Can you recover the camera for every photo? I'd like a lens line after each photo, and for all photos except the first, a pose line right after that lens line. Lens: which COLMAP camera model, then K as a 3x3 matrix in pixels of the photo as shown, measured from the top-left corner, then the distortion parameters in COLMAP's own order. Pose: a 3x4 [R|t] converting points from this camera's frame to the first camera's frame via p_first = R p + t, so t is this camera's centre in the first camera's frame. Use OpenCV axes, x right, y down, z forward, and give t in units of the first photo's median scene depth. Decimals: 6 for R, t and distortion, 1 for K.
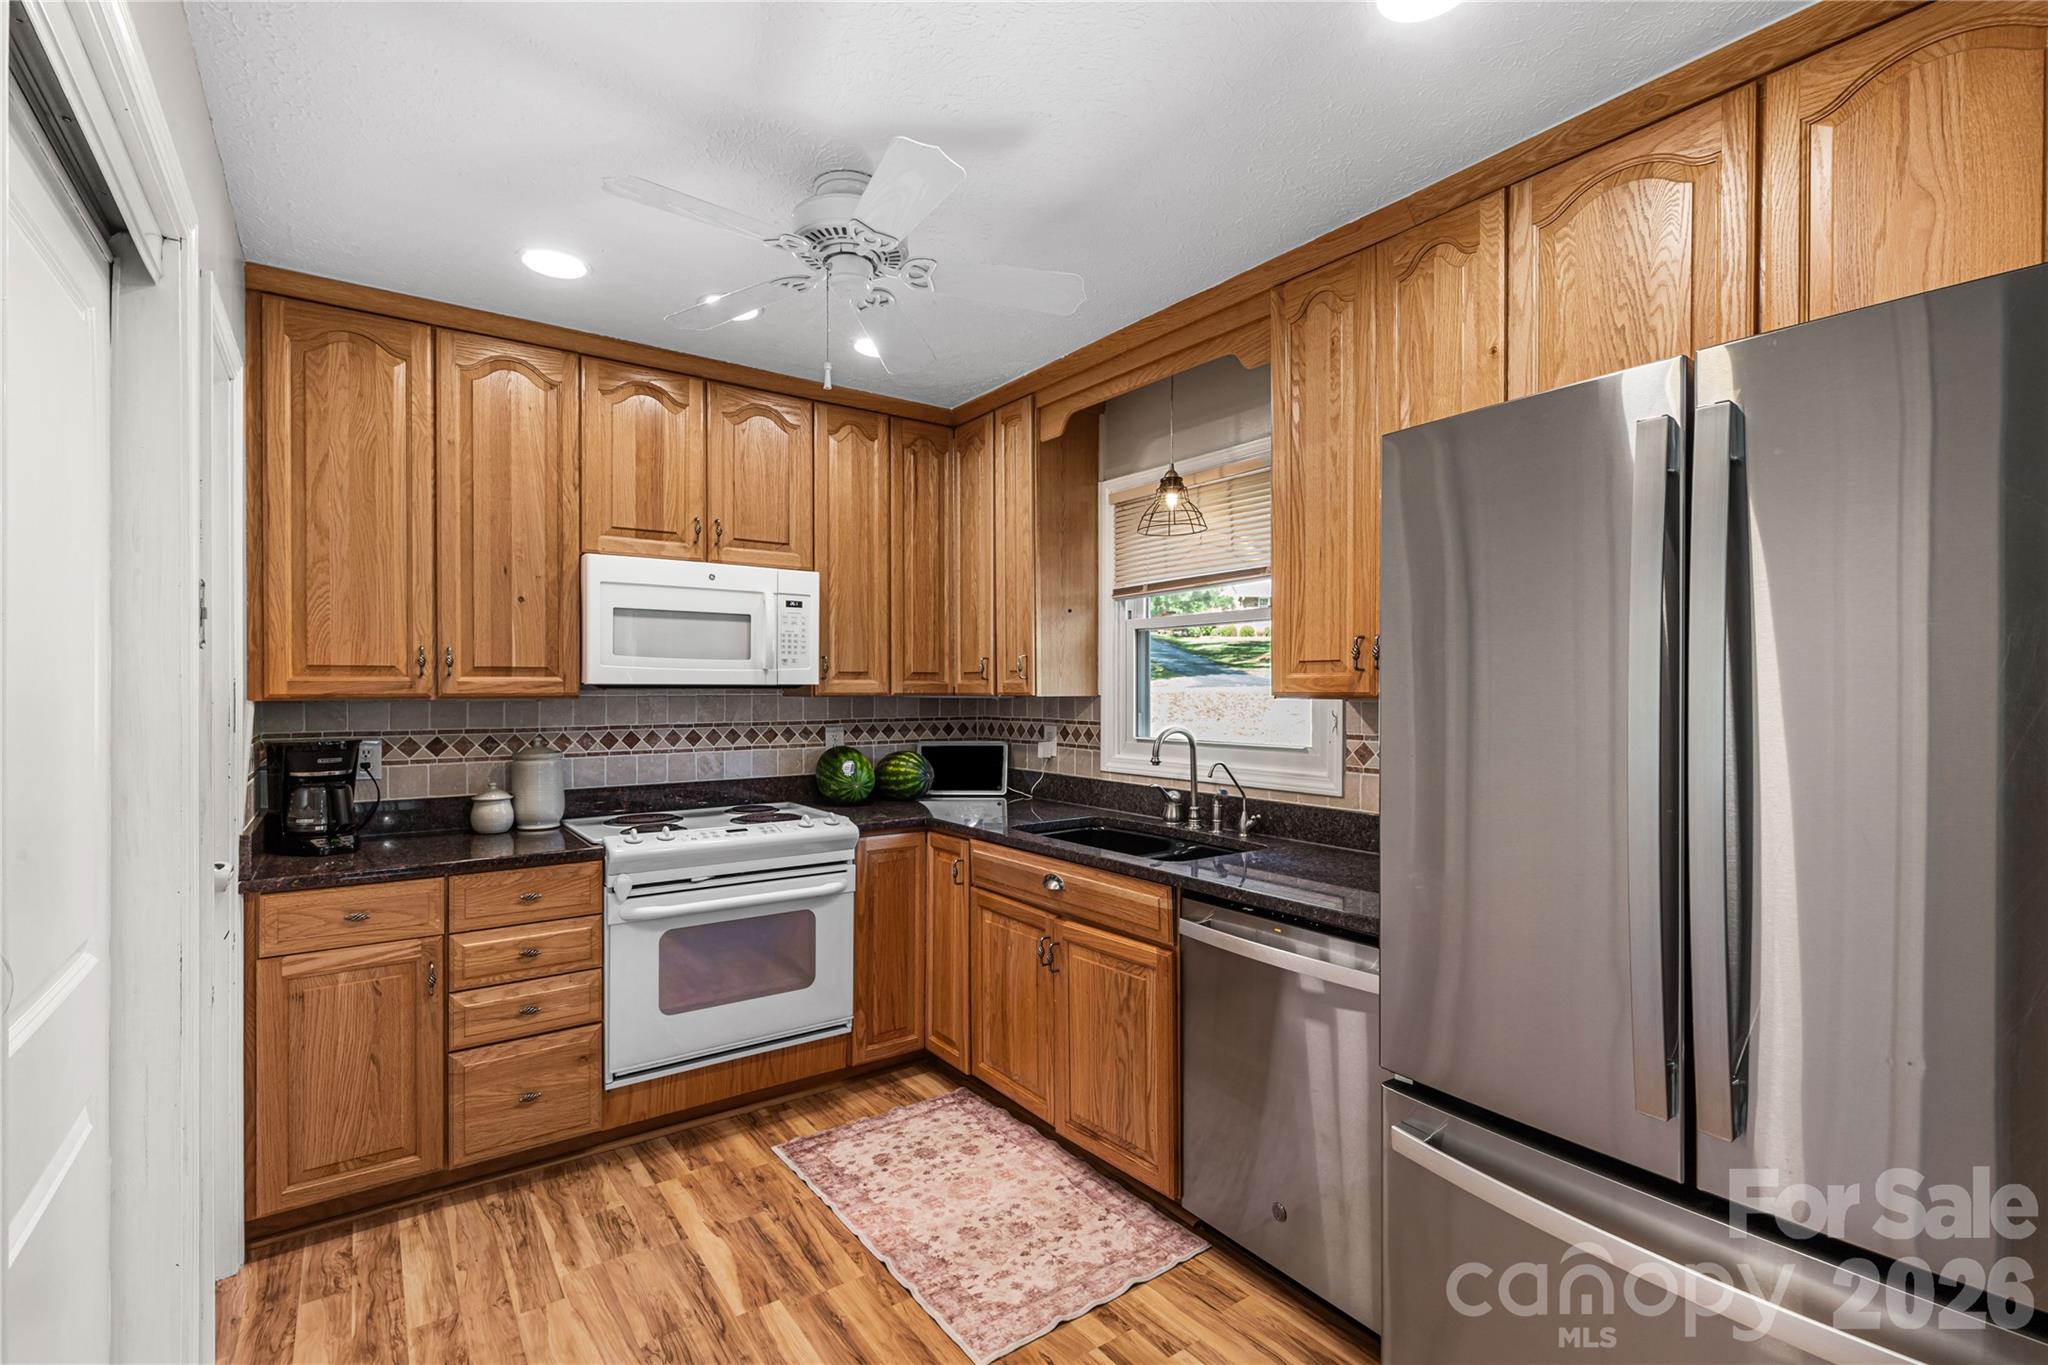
lens RADIAL K [[924.4, 0, 1020.4], [0, 924.4, 689.3], [0, 0, 1]] dist [0.000454, -0.000308]
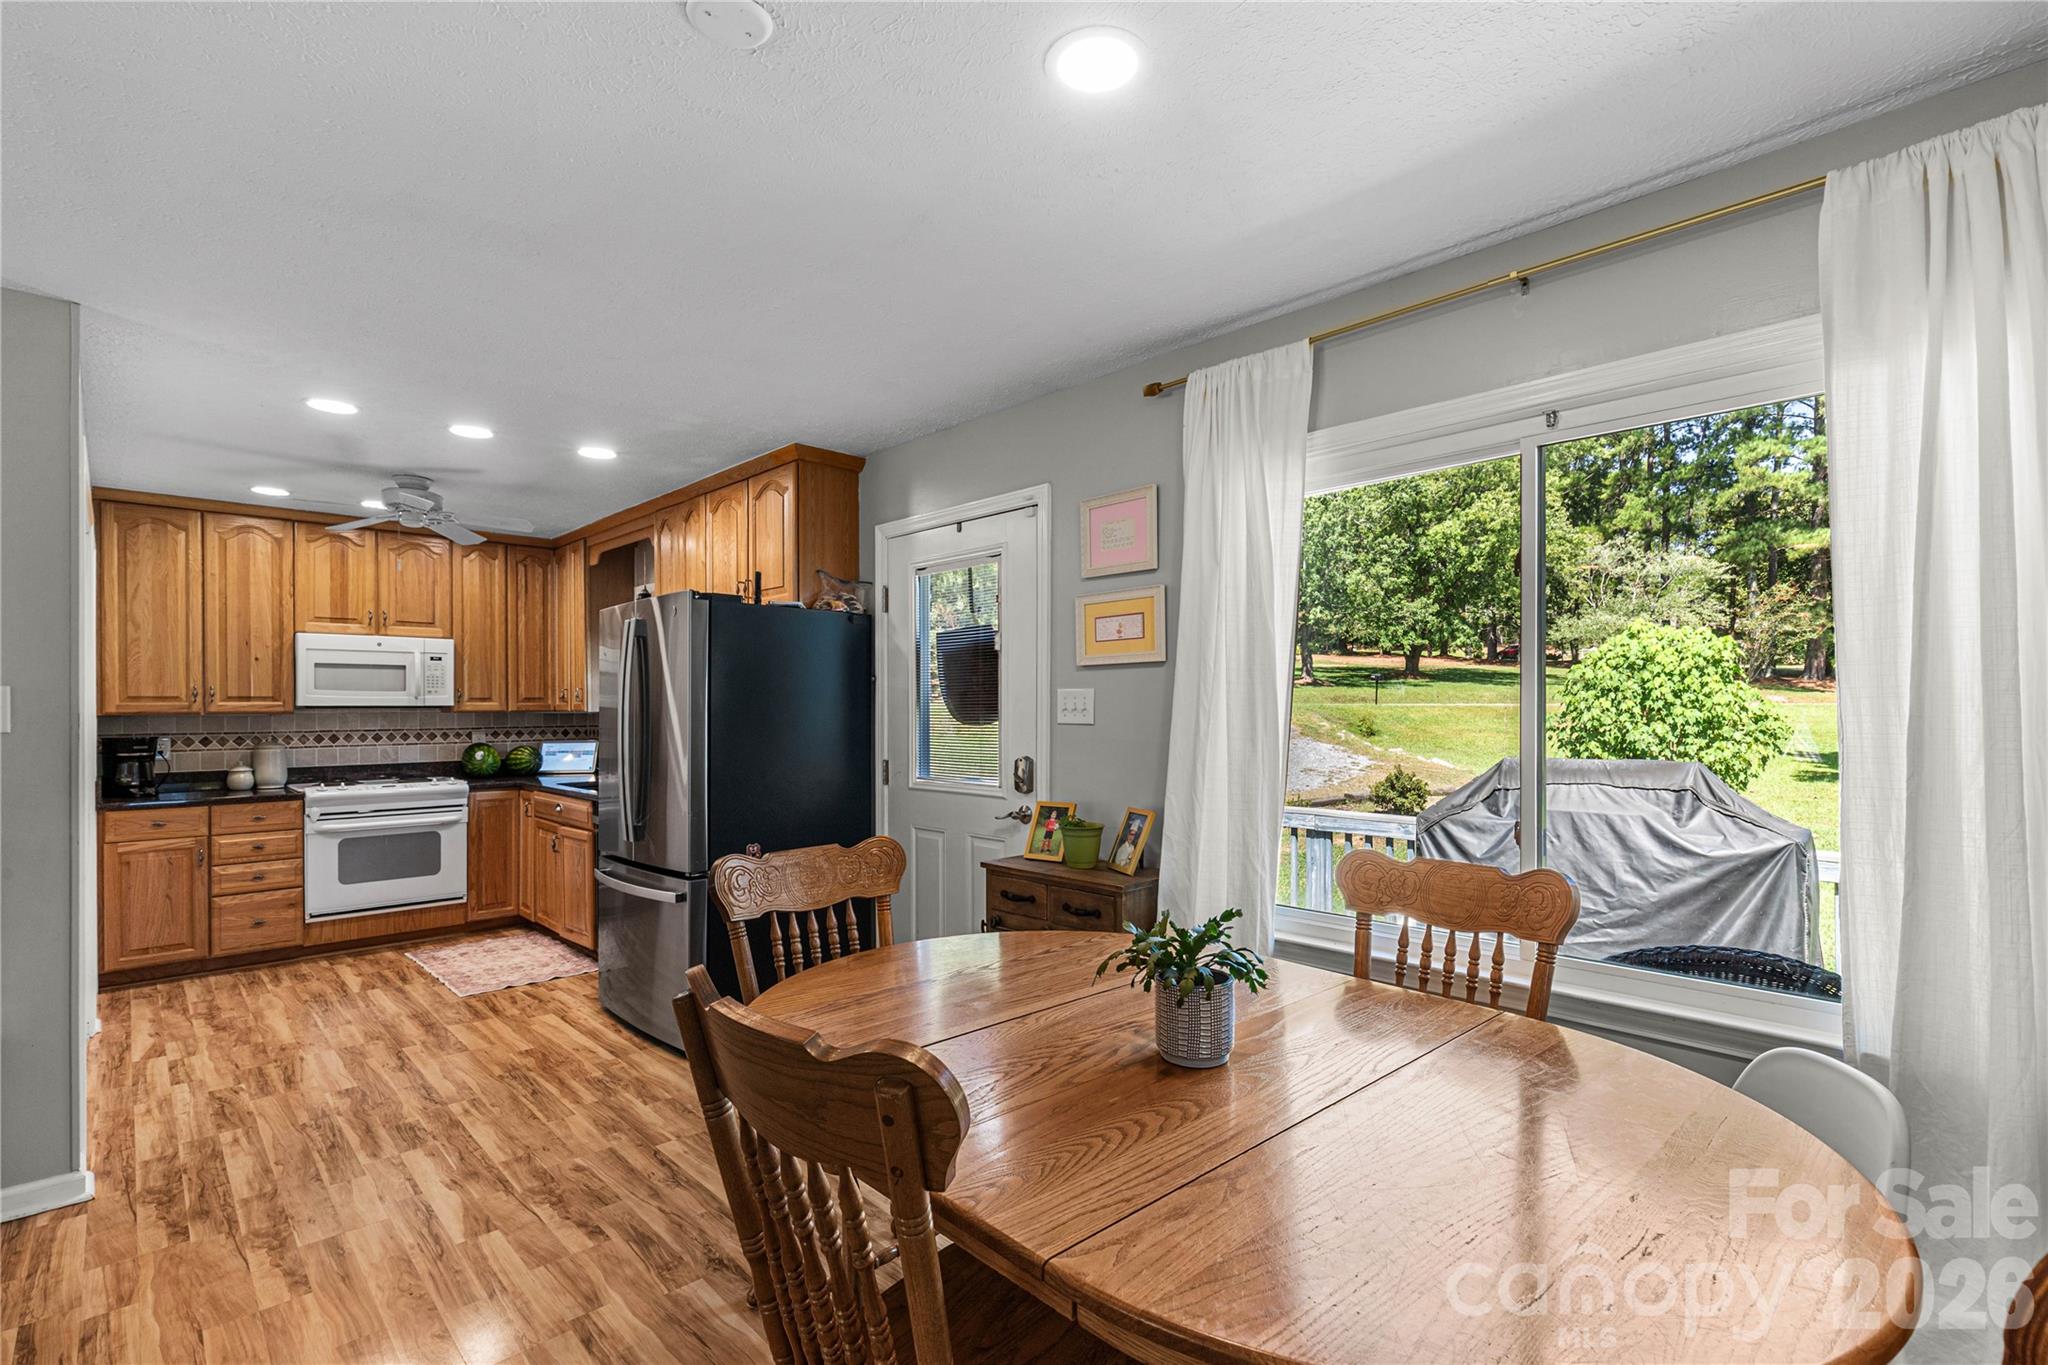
lens RADIAL K [[940.7, 0, 1014.6], [0, 940.7, 706.8], [0, 0, 1]] dist [0.000015, 0.000409]
pose [[0.990468, -0.004263, 0.137678, 0.704954], [0.004548, 0.999988, -0.001751, 0.006294], [-0.137669, 0.002361, 0.990475, -1.072396]]
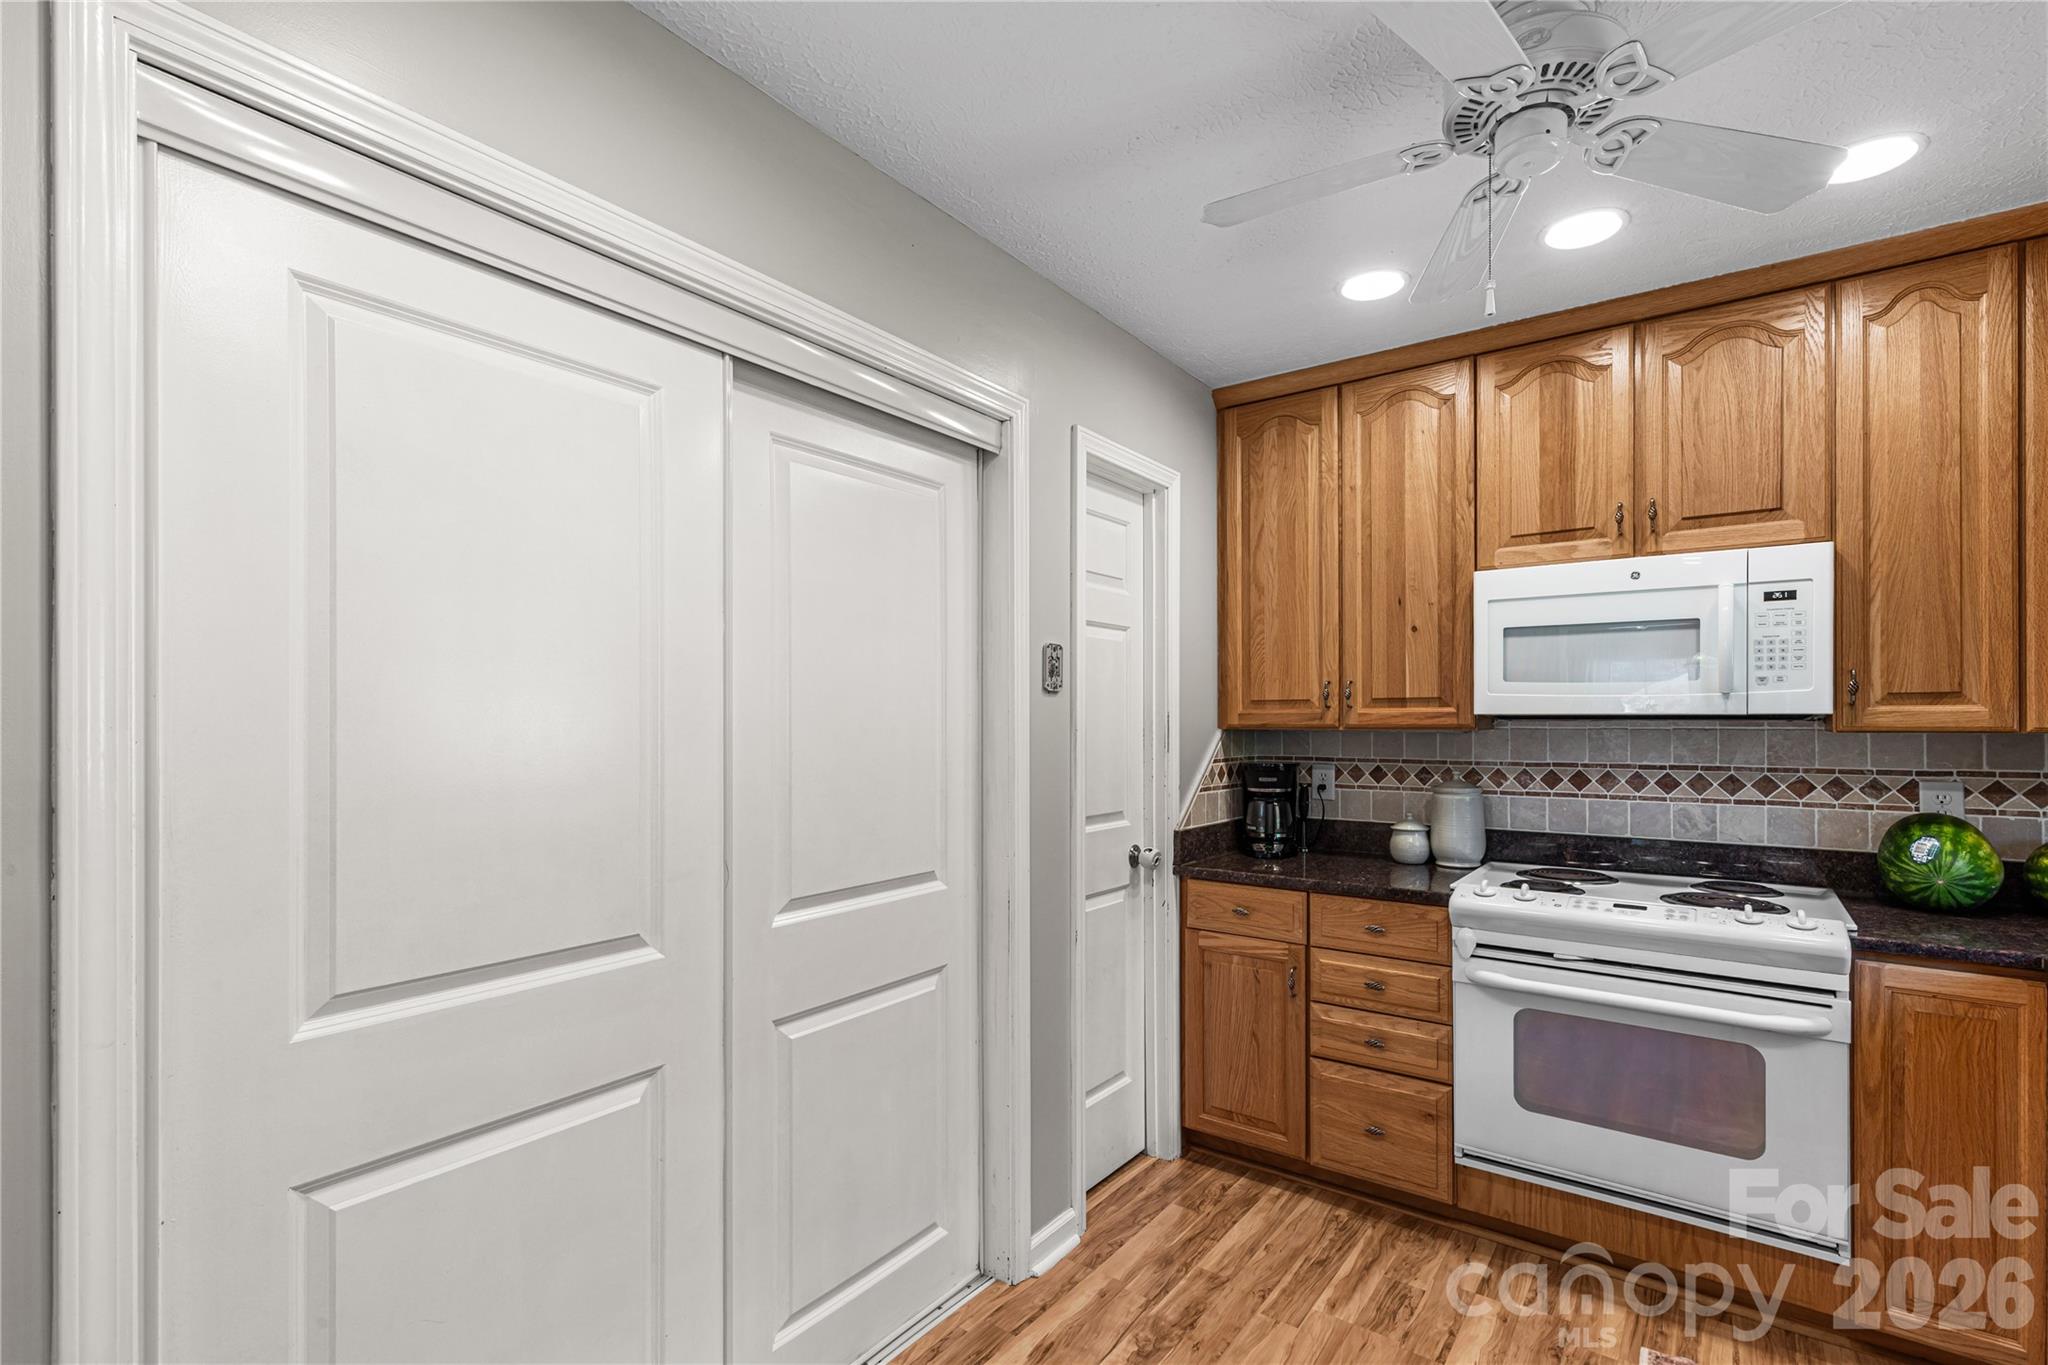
lens RADIAL K [[937.5, 0, 1018.3], [0, 937.5, 716.8], [0, 0, 1]] dist [0.002145, 0.000167]
pose [[0.298759, -0.002133, -0.954326, 0.299731], [-0.000478, 0.999997, -0.002385, -0.001299], [0.954328, 0.001168, 0.298758, 0.312993]]
